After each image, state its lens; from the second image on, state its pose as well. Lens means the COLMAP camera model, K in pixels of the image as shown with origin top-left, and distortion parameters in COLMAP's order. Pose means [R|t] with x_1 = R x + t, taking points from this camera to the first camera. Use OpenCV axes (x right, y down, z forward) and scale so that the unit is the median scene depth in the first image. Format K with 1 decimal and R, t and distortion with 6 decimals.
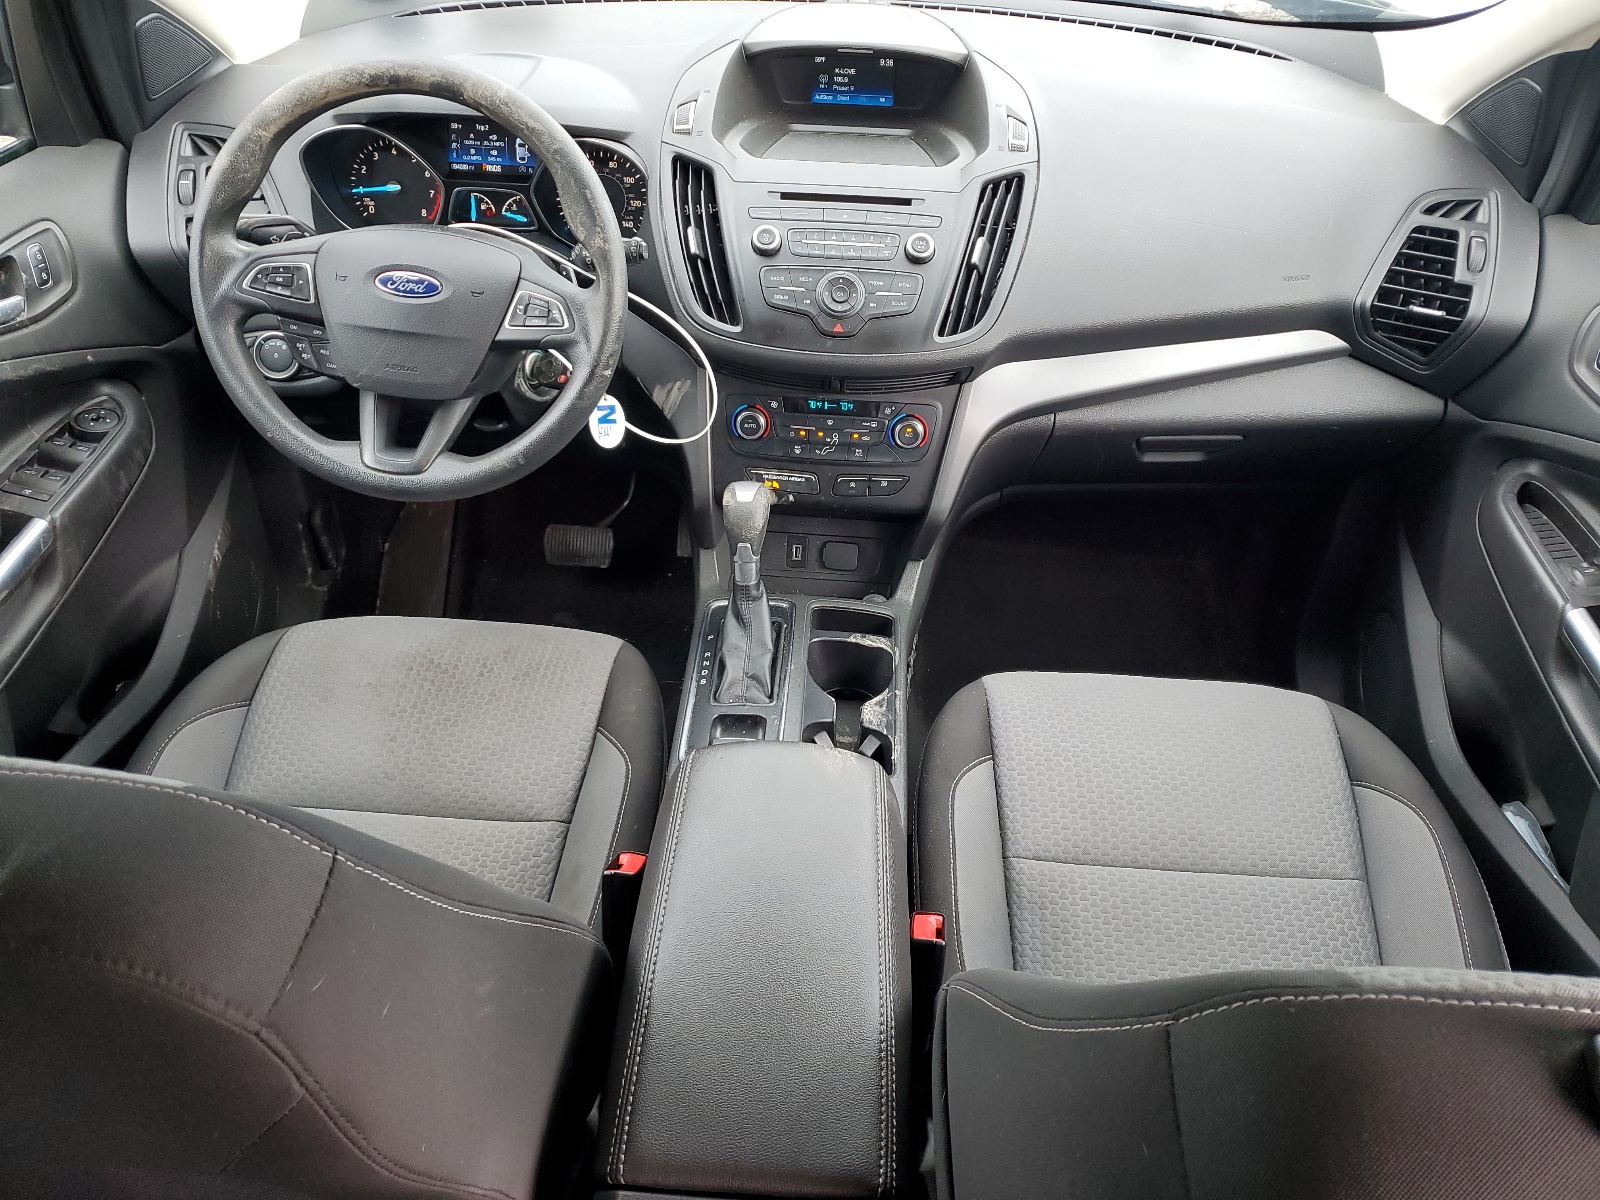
lens RADIAL K [[1194.4, 0, 800.6], [0, 1194.4, 603.5], [0, 0, 1]] dist [0.012391, 0.001331]
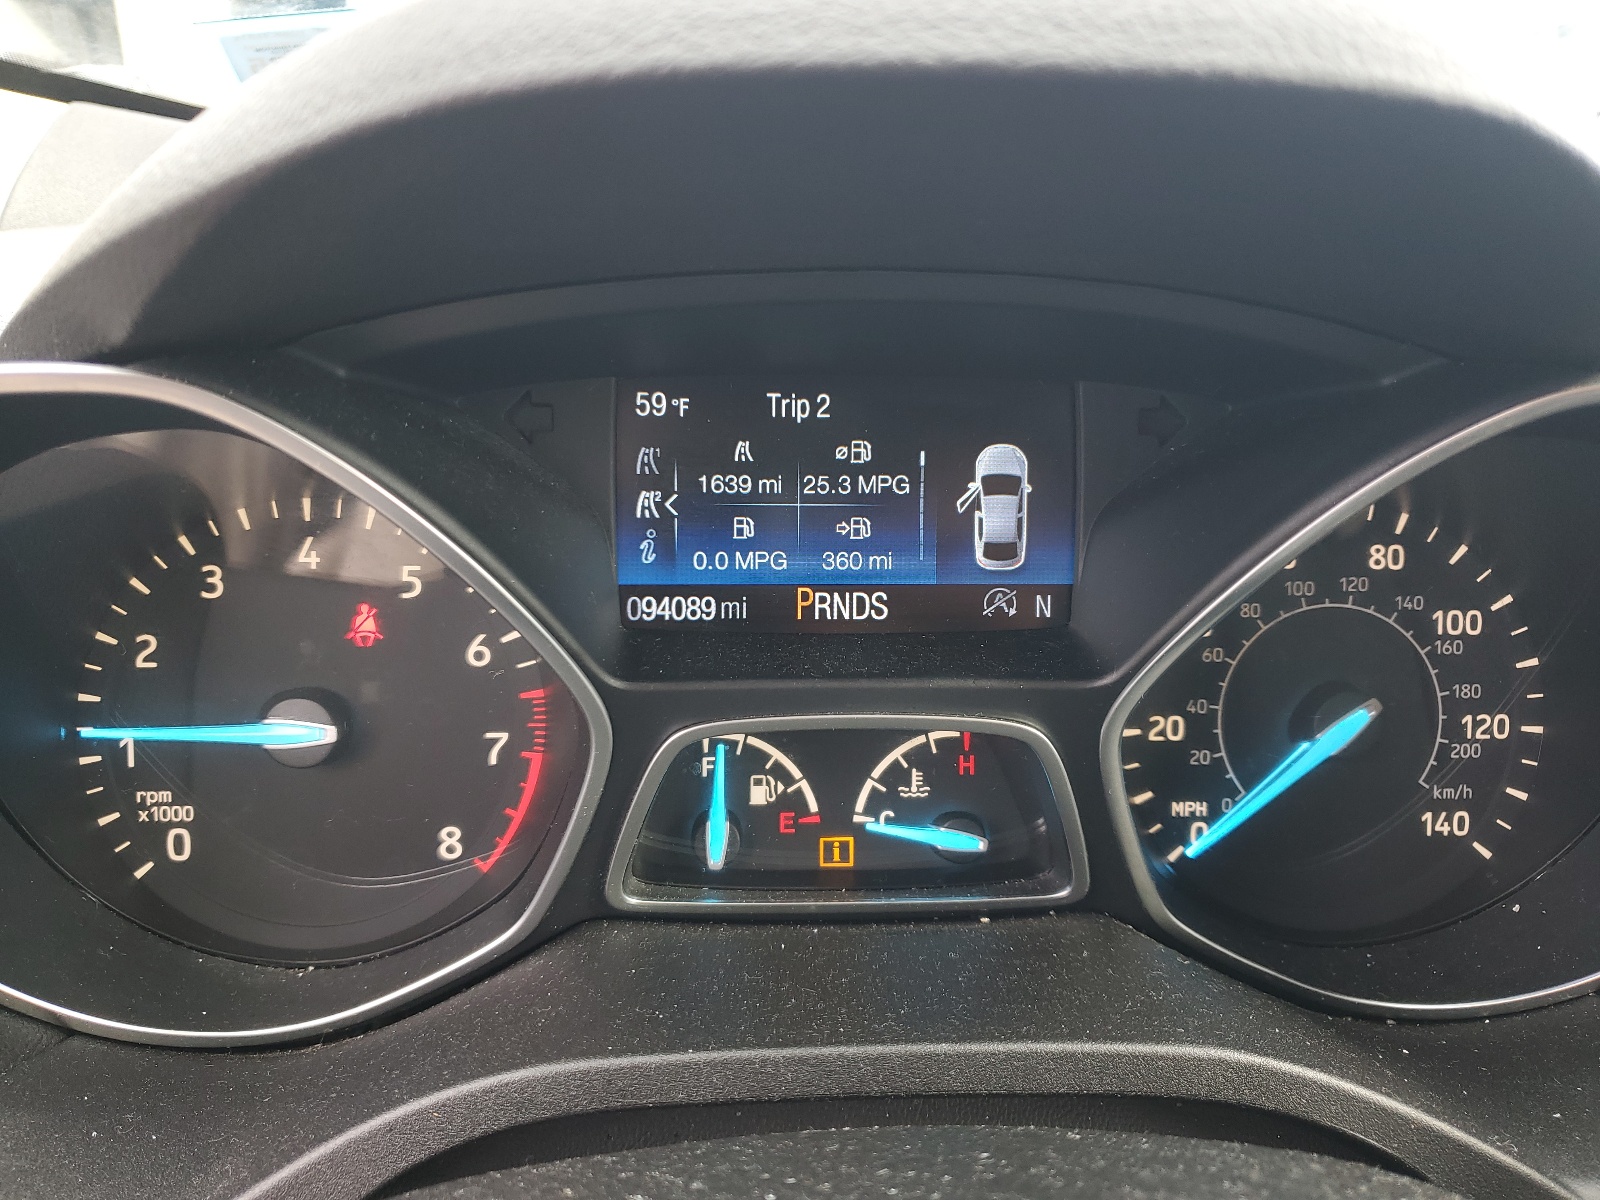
lens RADIAL K [[1194.4, 0, 802.1], [0, 1194.4, 597.8], [0, 0, 1]] dist [0.012391, 0.001331]
pose [[0.995524, -0.054521, 0.077200, -0.278293], [0.077279, 0.939824, -0.332804, -0.303009], [-0.054410, 0.337280, 0.939831, 0.823942]]
